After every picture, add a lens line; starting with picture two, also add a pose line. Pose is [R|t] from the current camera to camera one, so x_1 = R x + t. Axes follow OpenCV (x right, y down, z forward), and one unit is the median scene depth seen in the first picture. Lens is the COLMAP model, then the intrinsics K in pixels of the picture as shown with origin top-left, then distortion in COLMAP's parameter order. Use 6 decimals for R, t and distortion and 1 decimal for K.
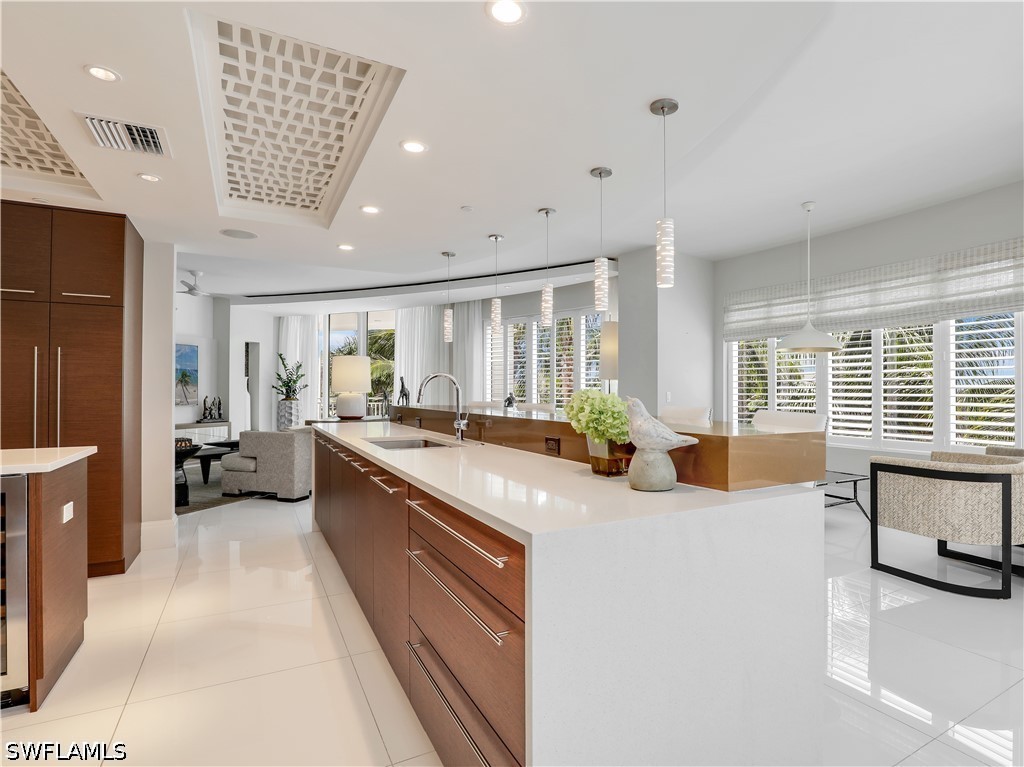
lens RADIAL K [[553.1, 0, 554.5], [0, 553.1, 382.3], [0, 0, 1]] dist [-0.020550, 0.001891]
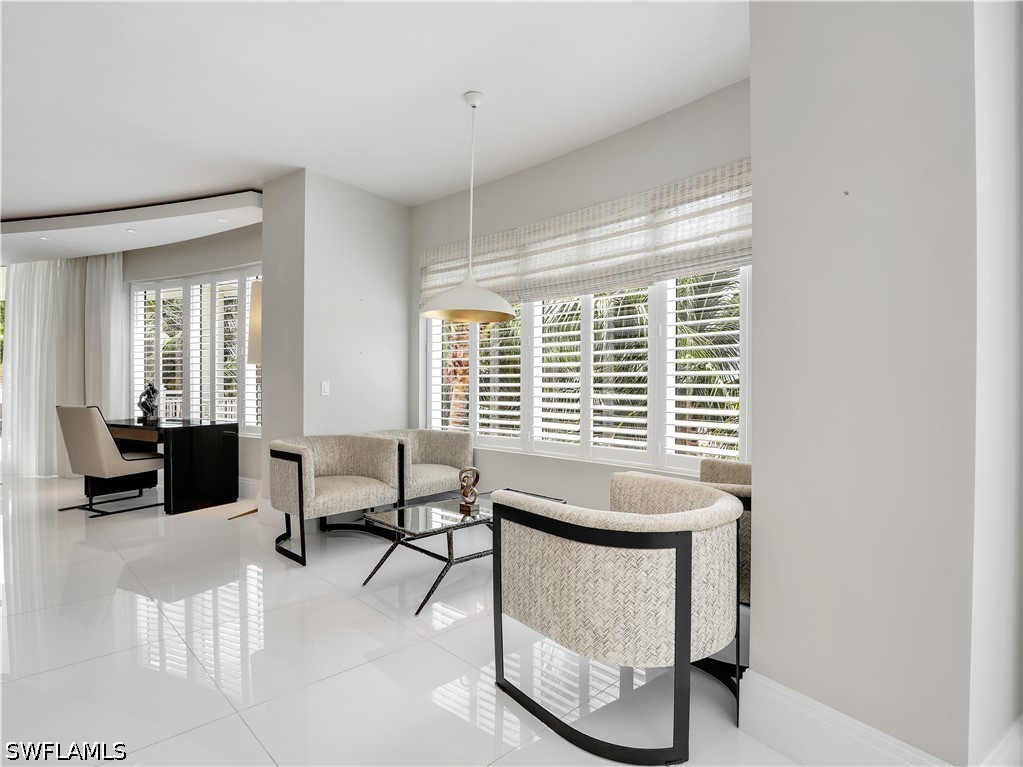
lens RADIAL K [[559.6, 0, 511.5], [0, 559.6, 383.5], [0, 0, 1]] dist [-0.023657, -0.000886]
pose [[0.970229, 0.002091, 0.242181, 0.338080], [-0.005573, 0.999891, 0.013693, 0.012027], [-0.242126, -0.014635, 0.970134, 0.327698]]
